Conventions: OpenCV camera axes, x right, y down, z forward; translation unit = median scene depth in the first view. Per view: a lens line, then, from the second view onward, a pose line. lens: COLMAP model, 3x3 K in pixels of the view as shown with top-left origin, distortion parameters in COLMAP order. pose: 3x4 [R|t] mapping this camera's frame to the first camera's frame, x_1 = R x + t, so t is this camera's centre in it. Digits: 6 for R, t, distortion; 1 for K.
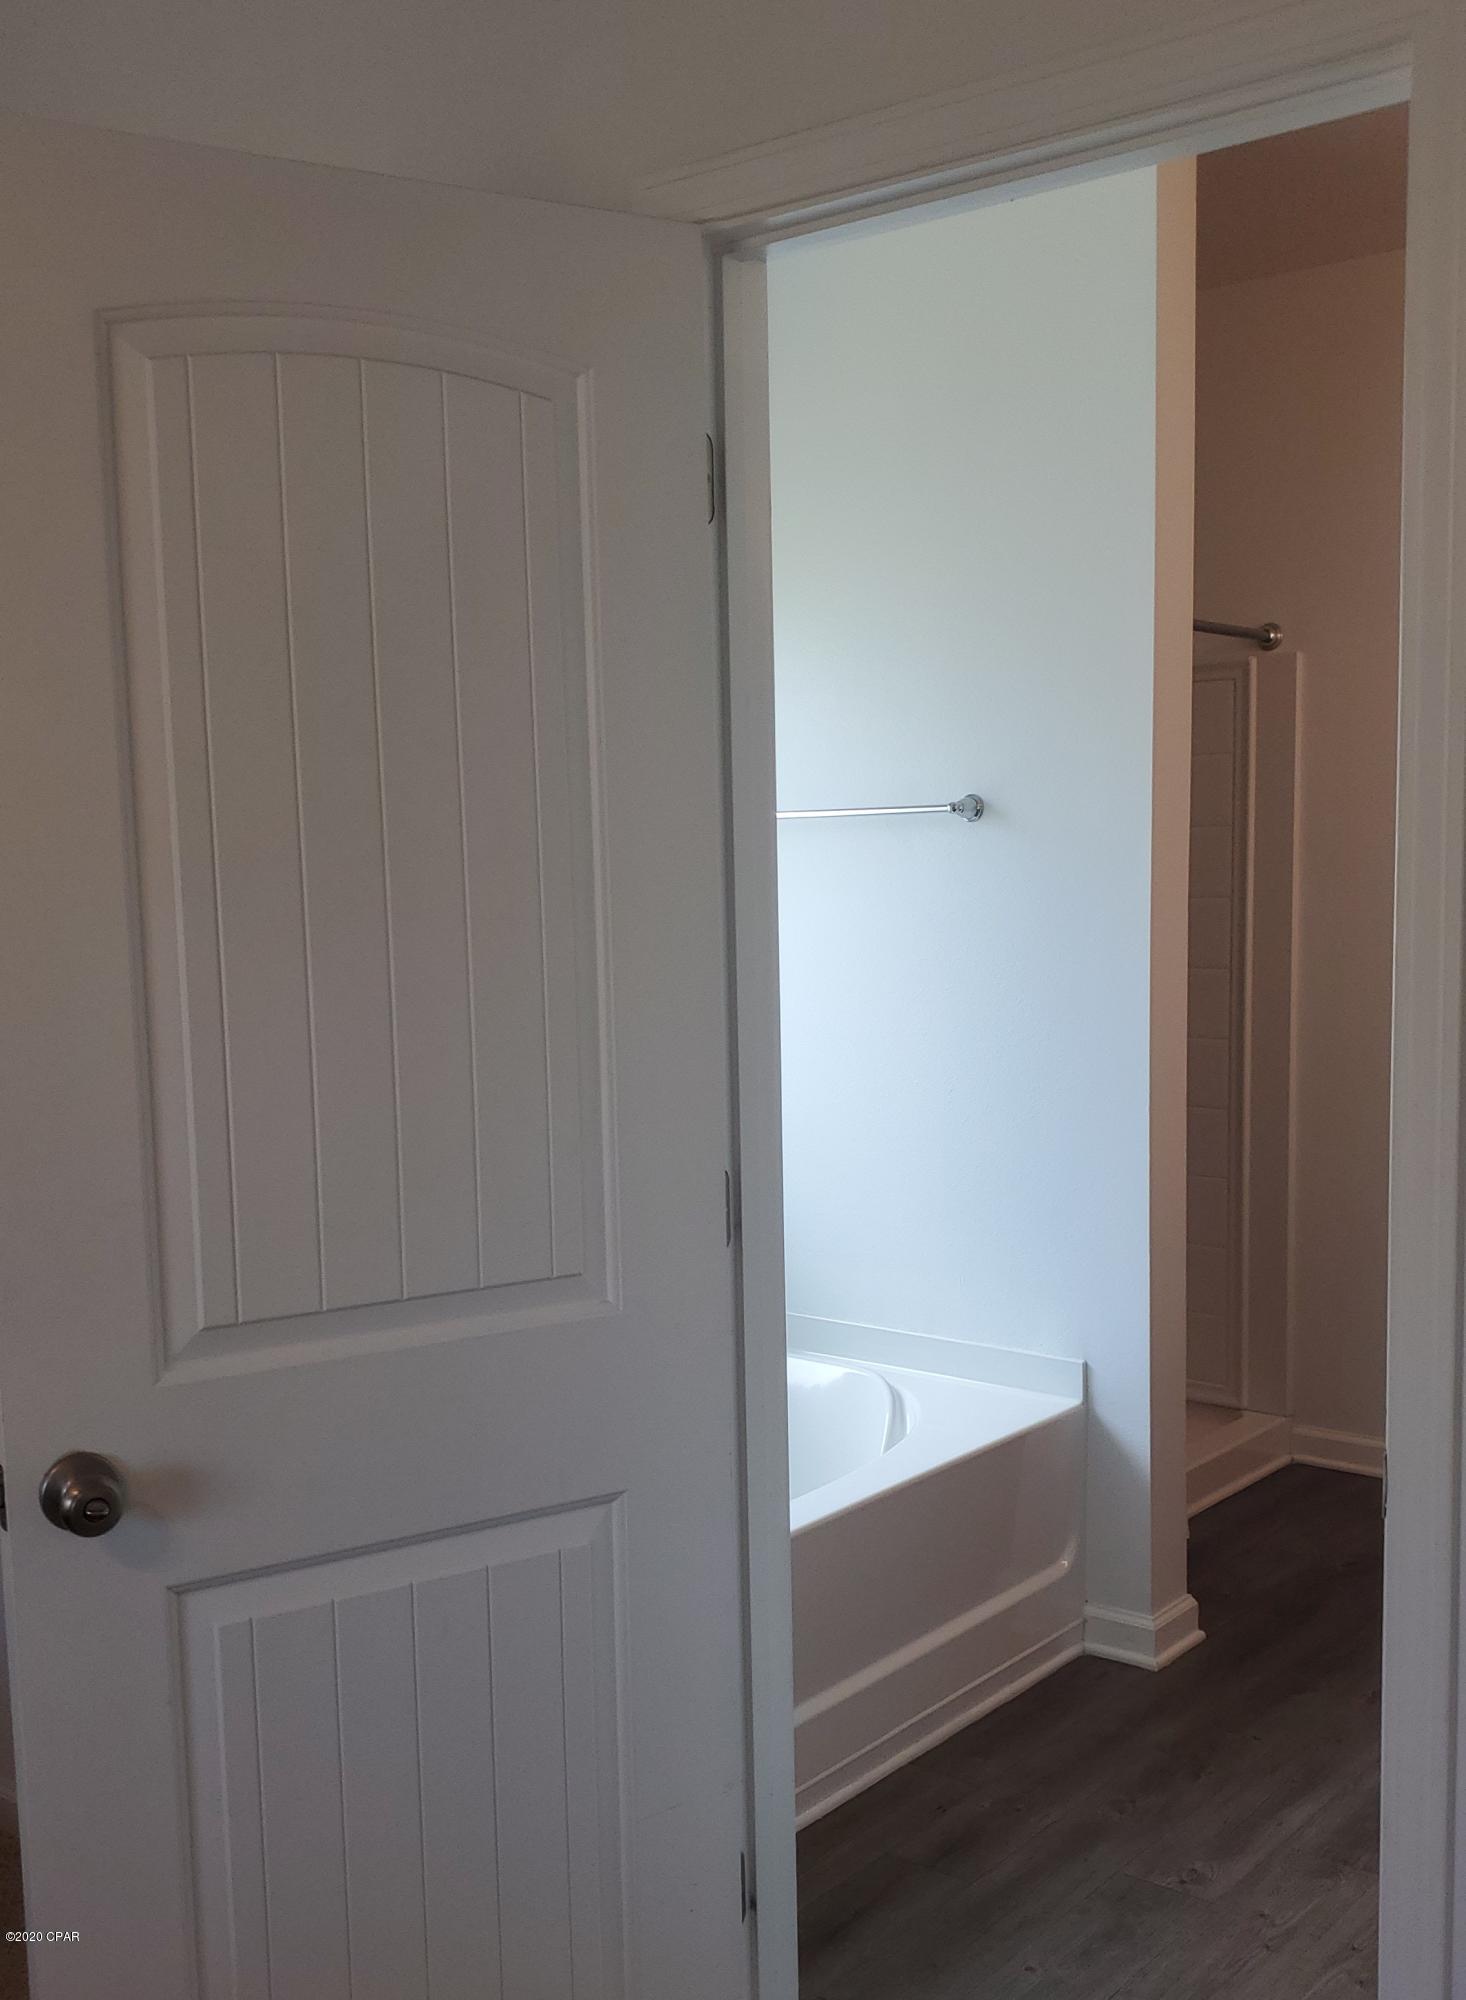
lens RADIAL K [[2196.8, 0, 820.3], [0, 2196.8, 1094.4], [0, 0, 1]] dist [0.020288, 0.000000]
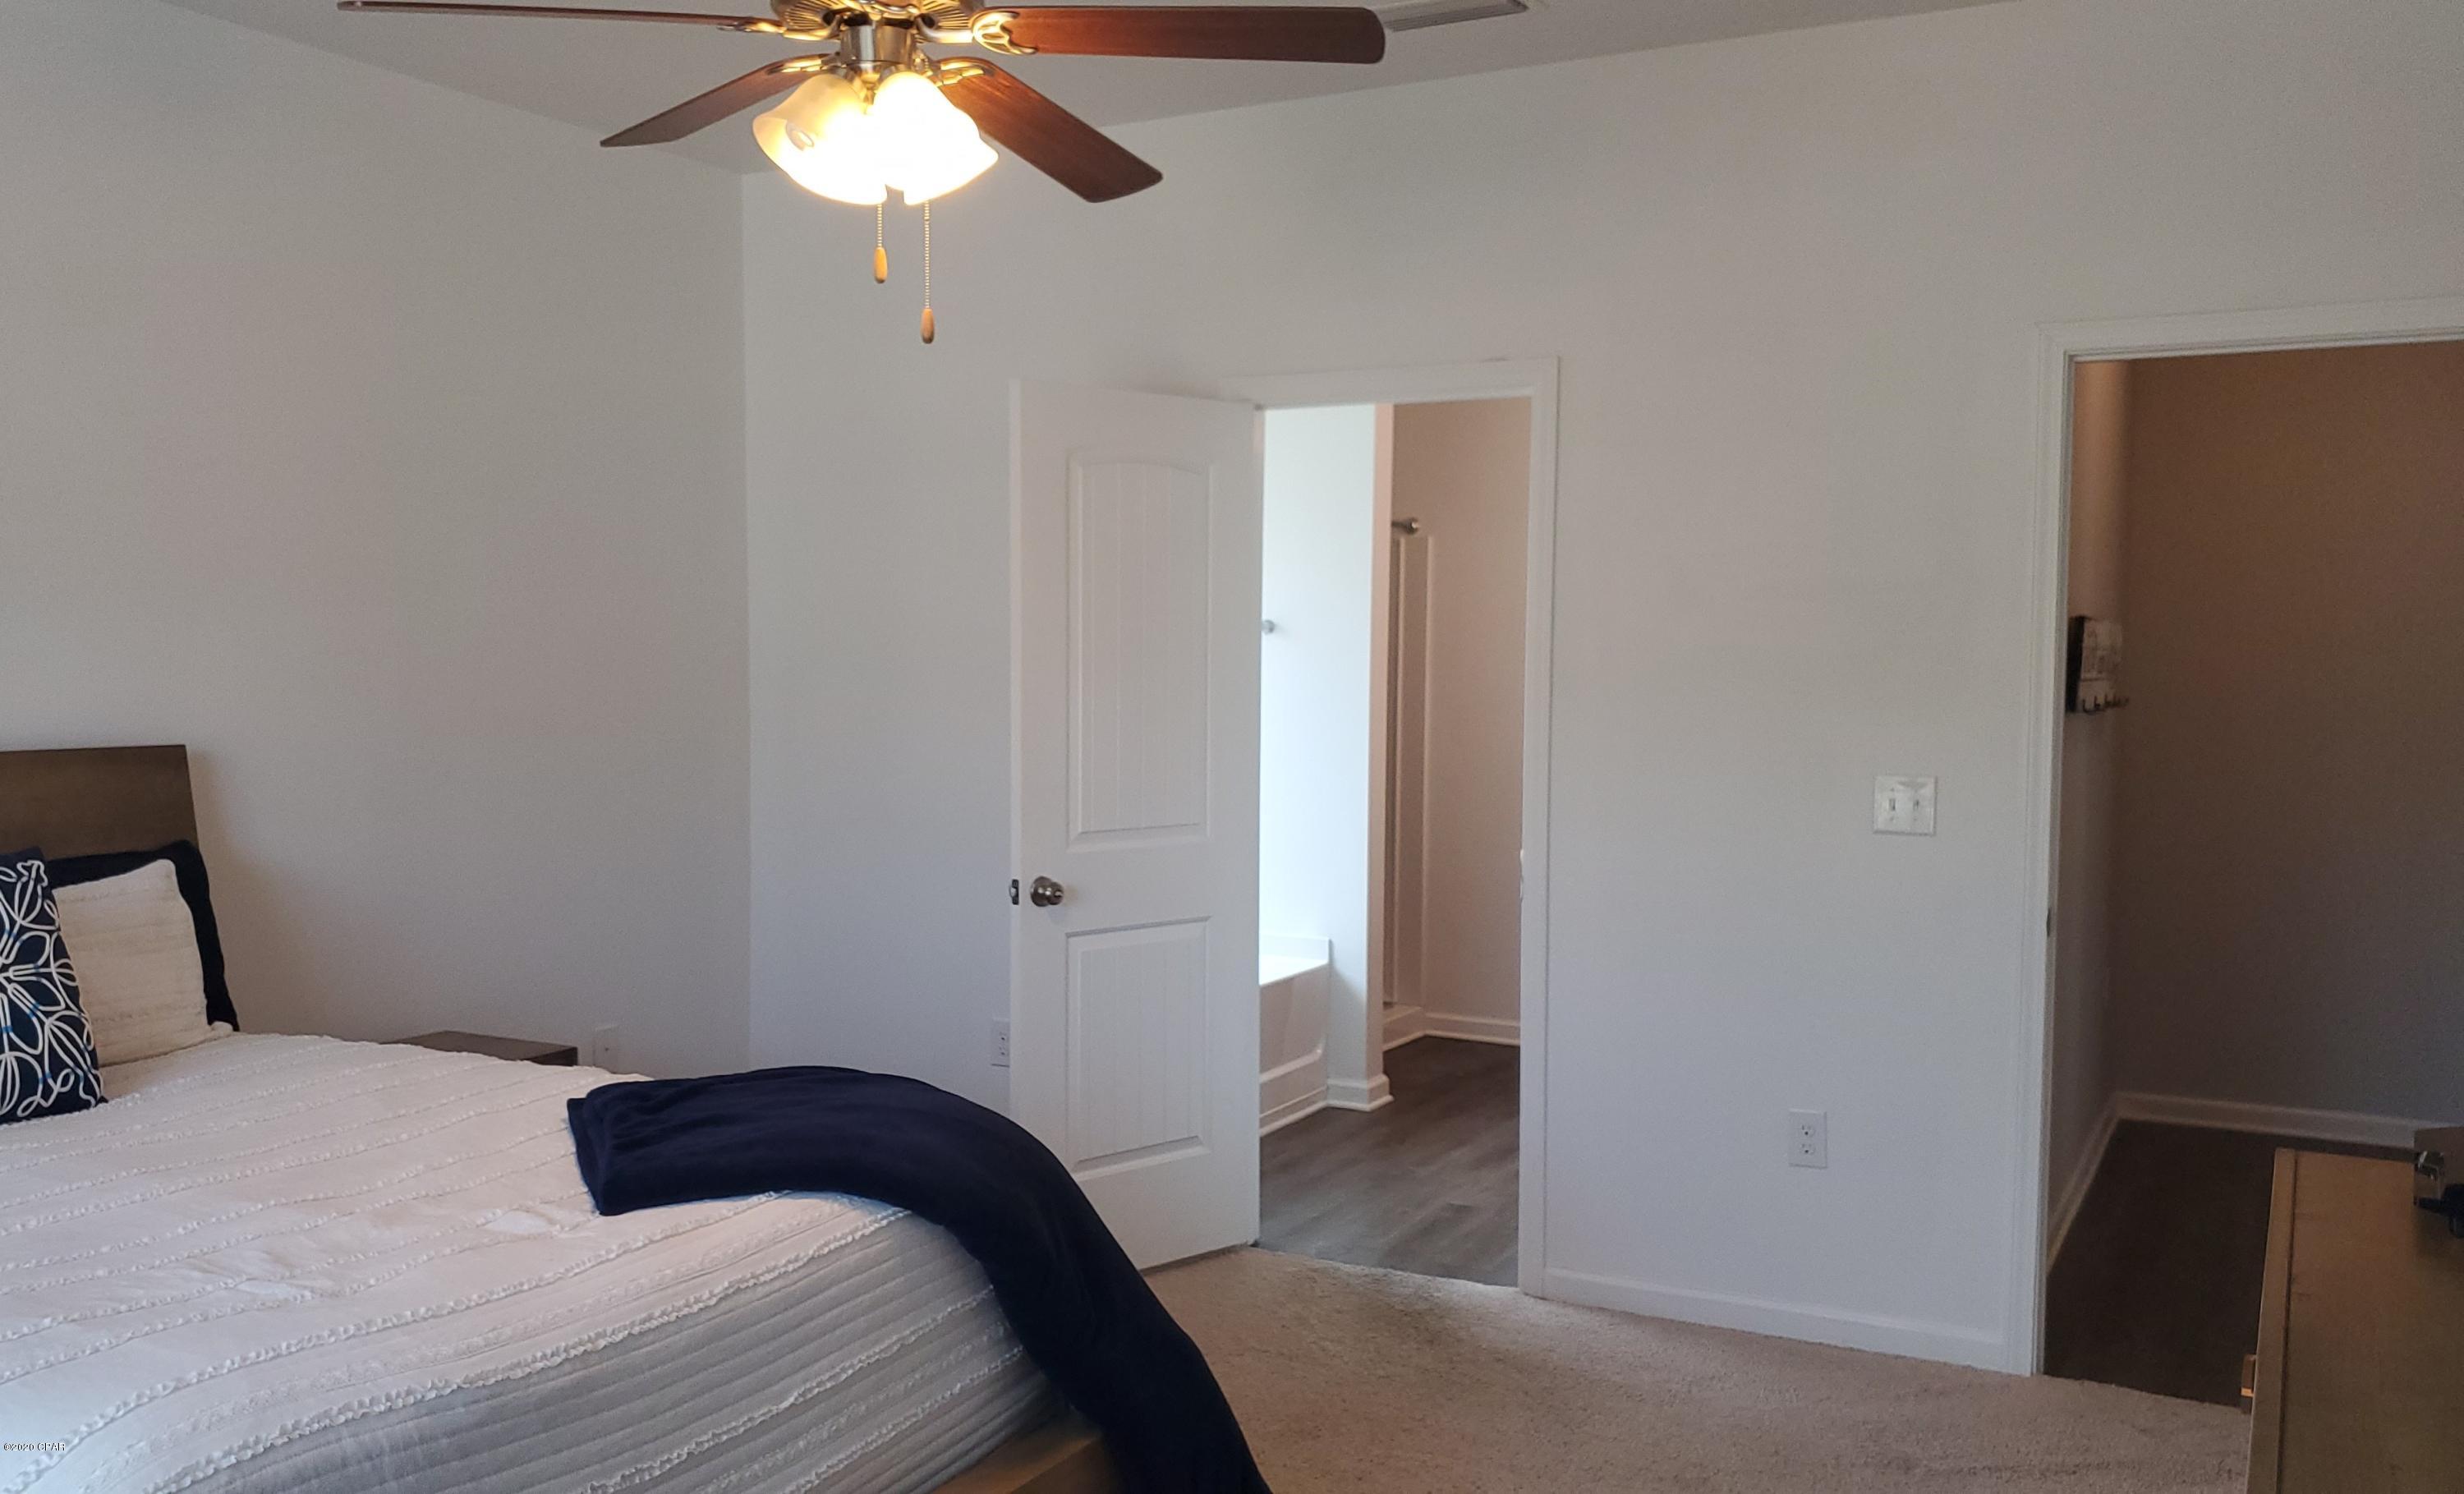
lens RADIAL K [[2071.0, 0, 1231.8], [0, 2071.0, 744.8], [0, 0, 1]] dist [0.004105, 0.001604]
pose [[0.987509, 0.013259, 0.157002, -0.223689], [-0.003203, 0.997936, -0.064131, 0.072864], [-0.157529, 0.062827, 0.985514, -0.651899]]
